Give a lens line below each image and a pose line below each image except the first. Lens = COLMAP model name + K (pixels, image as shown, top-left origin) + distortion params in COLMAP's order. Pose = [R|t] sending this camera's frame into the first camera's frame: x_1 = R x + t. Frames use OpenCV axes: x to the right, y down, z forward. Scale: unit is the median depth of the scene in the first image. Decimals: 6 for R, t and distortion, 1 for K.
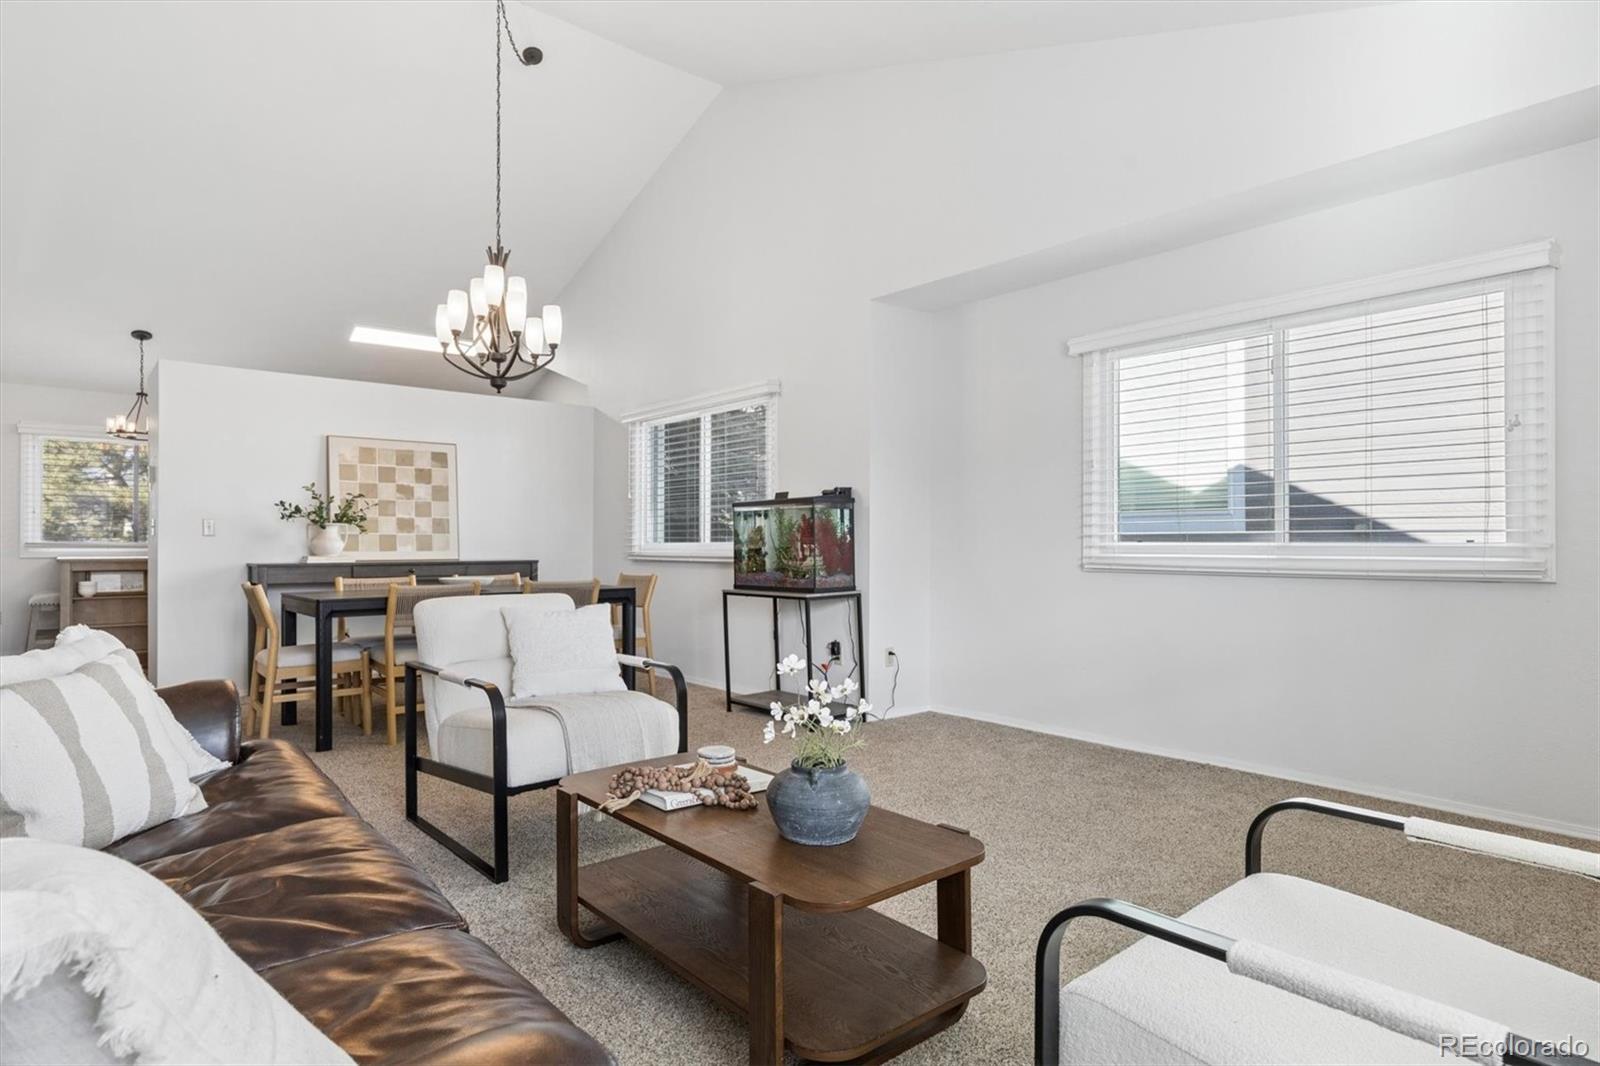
lens RADIAL K [[867.4, 0, 797.8], [0, 867.4, 537.1], [0, 0, 1]] dist [-0.026417, -0.000334]
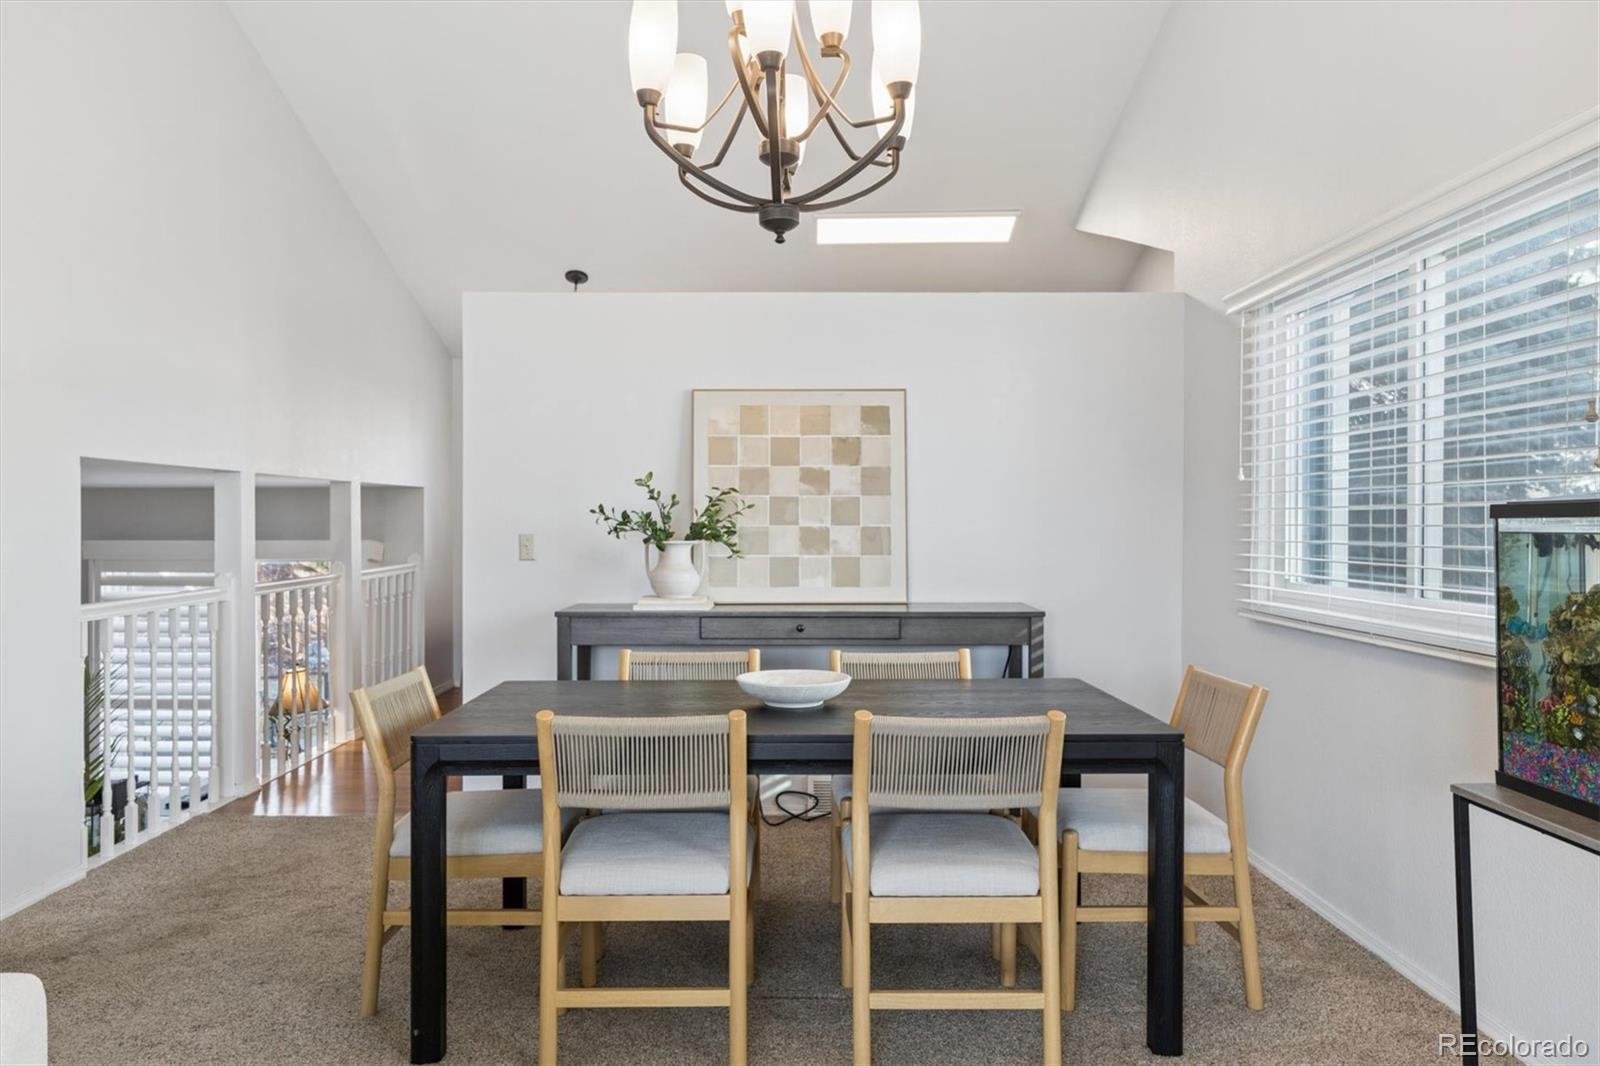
lens RADIAL K [[1068.5, 0, 796.0], [0, 1068.5, 521.7], [0, 0, 1]] dist [-0.007498, -0.001534]
pose [[0.764134, 0.001142, -0.645056, -0.017362], [0.004462, 0.999965, 0.007056, -0.031847], [0.645042, -0.008270, 0.764103, 0.477130]]
